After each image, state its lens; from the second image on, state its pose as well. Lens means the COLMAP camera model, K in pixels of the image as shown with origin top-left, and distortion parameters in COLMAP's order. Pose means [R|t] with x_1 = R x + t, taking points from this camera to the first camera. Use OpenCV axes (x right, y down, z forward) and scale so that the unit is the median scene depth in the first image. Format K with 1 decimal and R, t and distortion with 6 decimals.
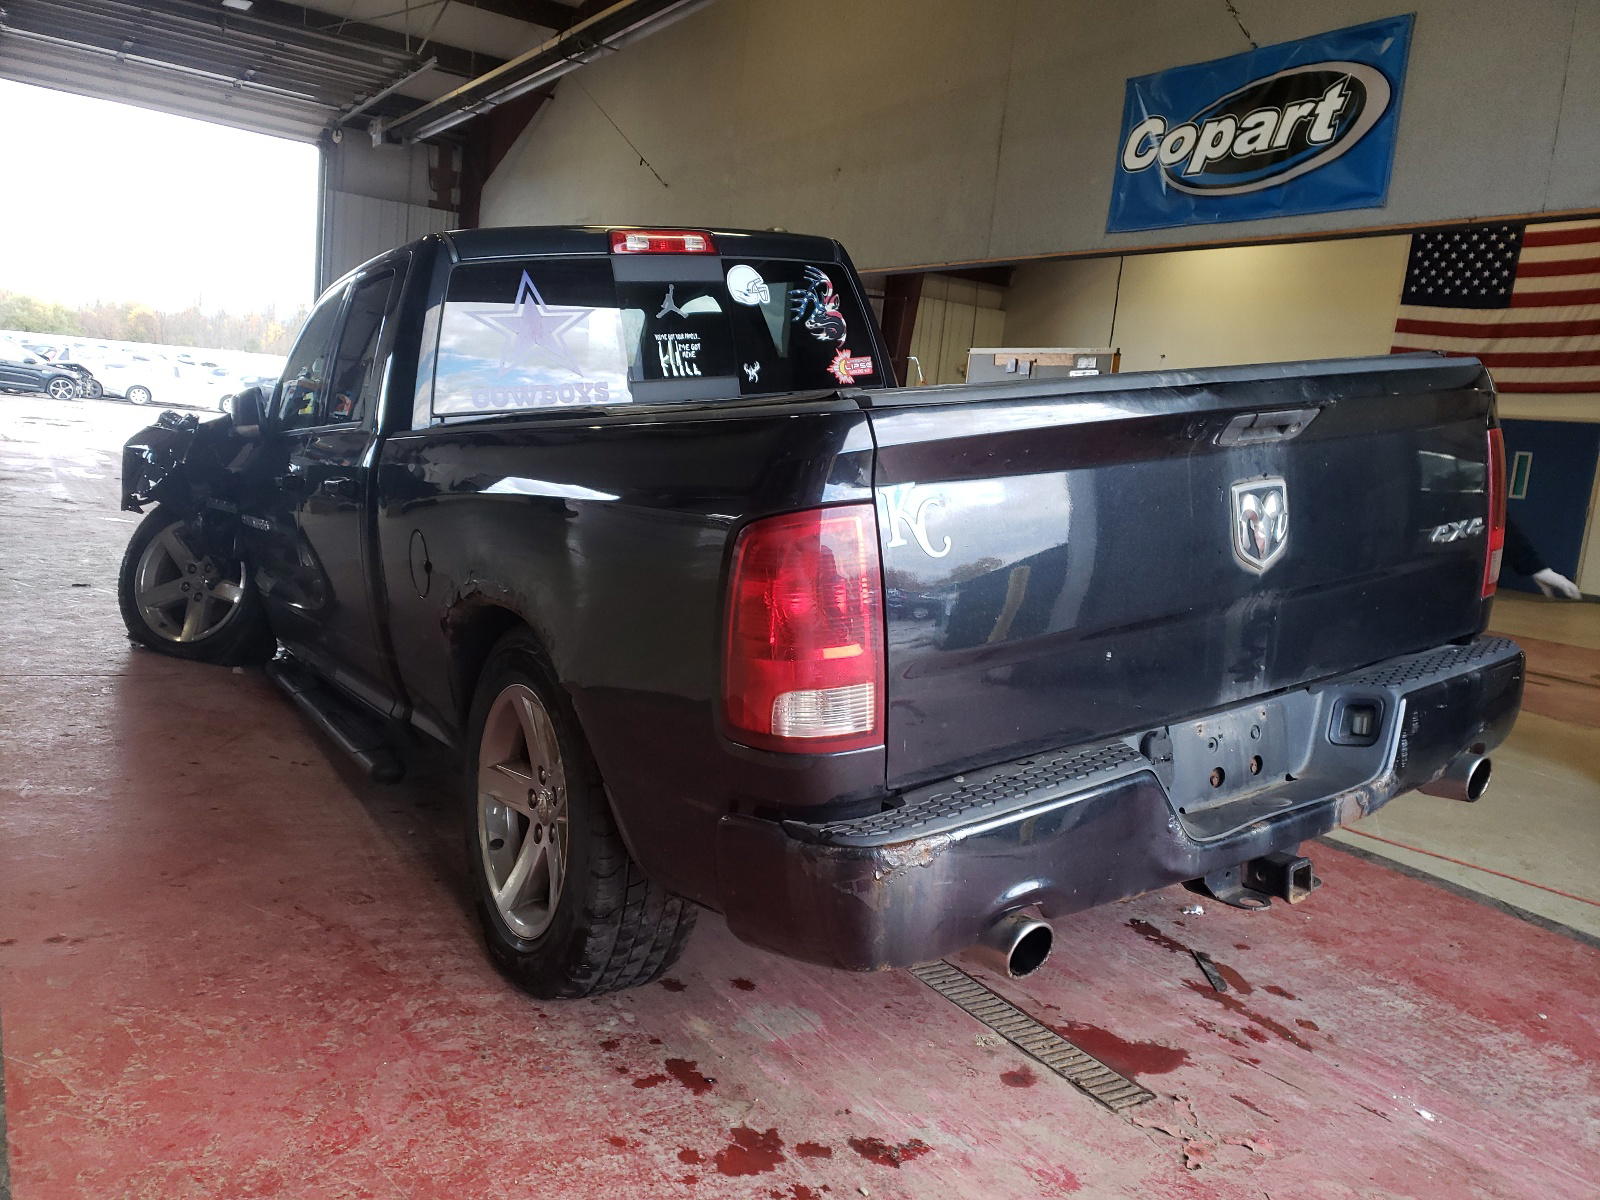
lens RADIAL K [[1236.4, 0, 809.1], [0, 1236.4, 595.2], [0, 0, 1]] dist [0.023152, -0.001480]
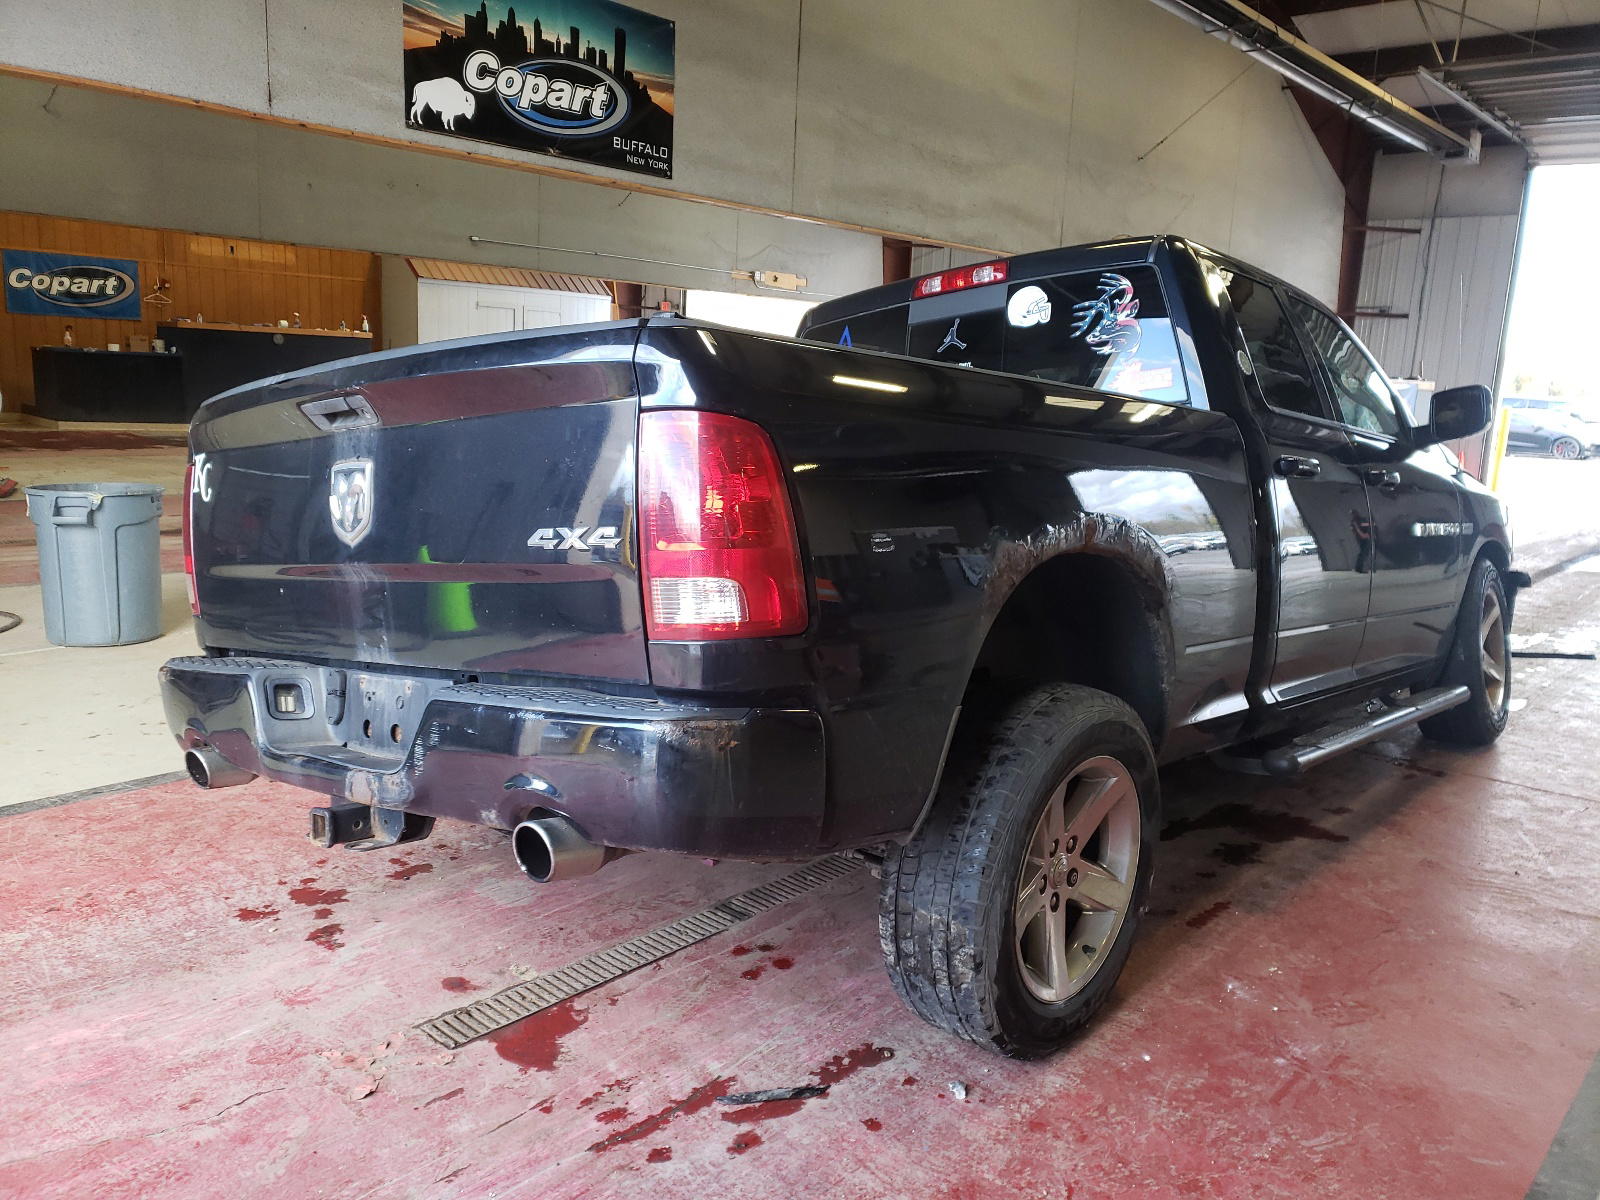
lens RADIAL K [[1236.4, 0, 809.1], [0, 1236.4, 595.2], [0, 0, 1]] dist [0.023152, -0.001480]
pose [[0.268390, 0.089033, -0.959187, 1.166009], [-0.151017, 0.987297, 0.049387, -0.068105], [0.951399, 0.131598, 0.278426, 0.818364]]
